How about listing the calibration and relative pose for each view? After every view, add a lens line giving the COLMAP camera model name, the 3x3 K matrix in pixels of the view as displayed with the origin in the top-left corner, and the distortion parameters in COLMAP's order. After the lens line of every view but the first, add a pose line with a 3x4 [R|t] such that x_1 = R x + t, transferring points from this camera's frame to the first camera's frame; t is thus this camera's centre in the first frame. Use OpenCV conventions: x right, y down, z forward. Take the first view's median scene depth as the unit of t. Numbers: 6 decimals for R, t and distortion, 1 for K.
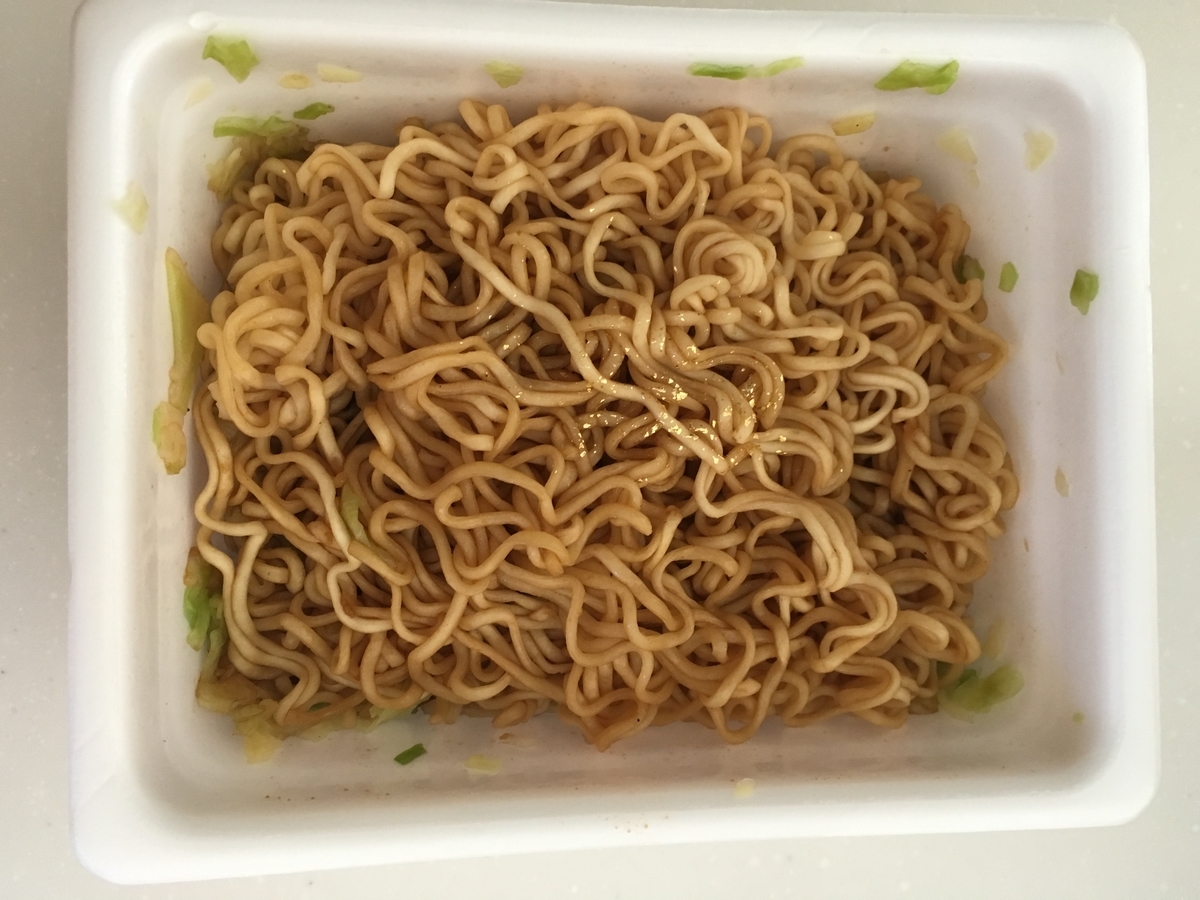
lens RADIAL K [[1018.4, 0, 600.0], [0, 1018.4, 450.0], [0, 0, 1]] dist [0.046106, 0.000016]
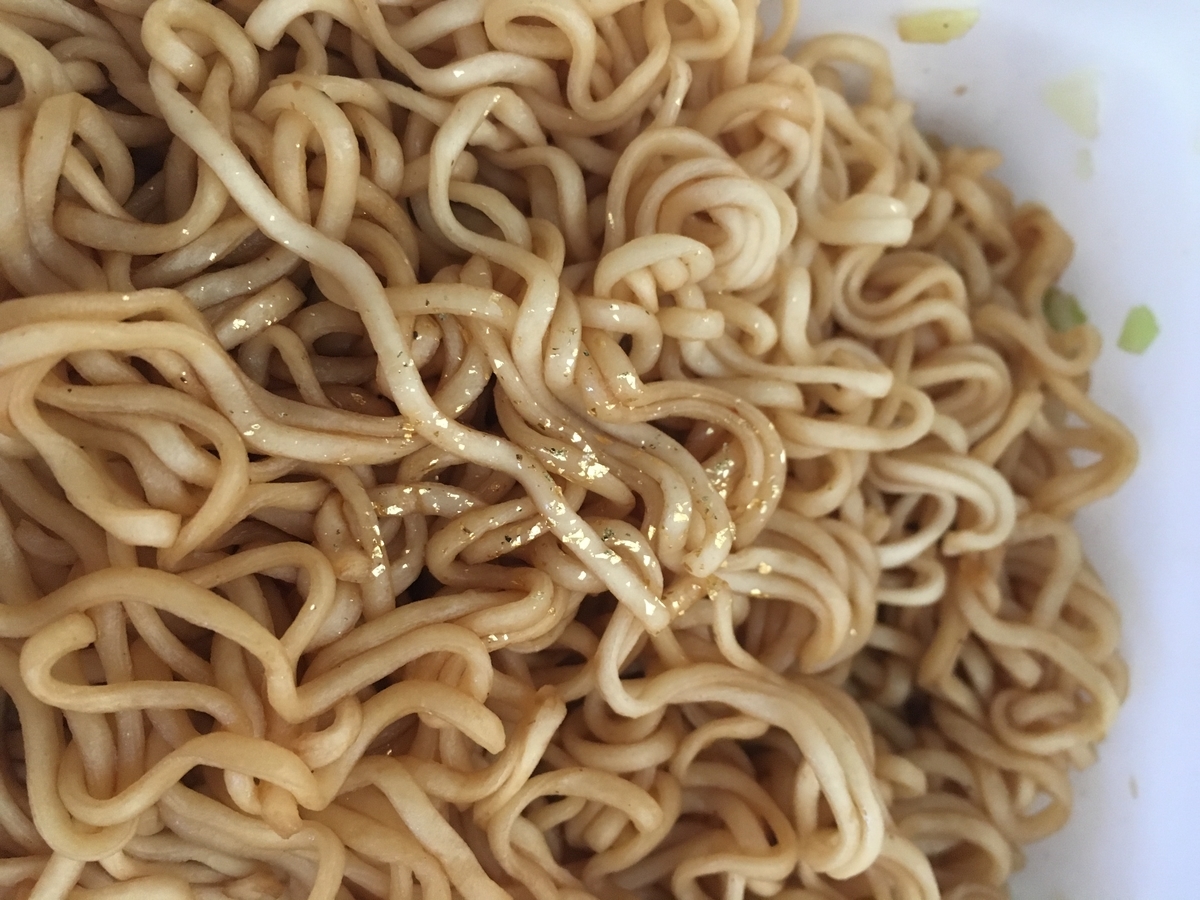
lens RADIAL K [[1016.4, 0, 580.6], [0, 1016.4, 427.4], [0, 0, 1]] dist [0.007090, -0.003289]
pose [[0.981660, 0.119989, 0.148143, -0.002525], [-0.111868, 0.991786, -0.062014, -0.042087], [-0.154367, 0.044304, 0.987020, 0.509303]]
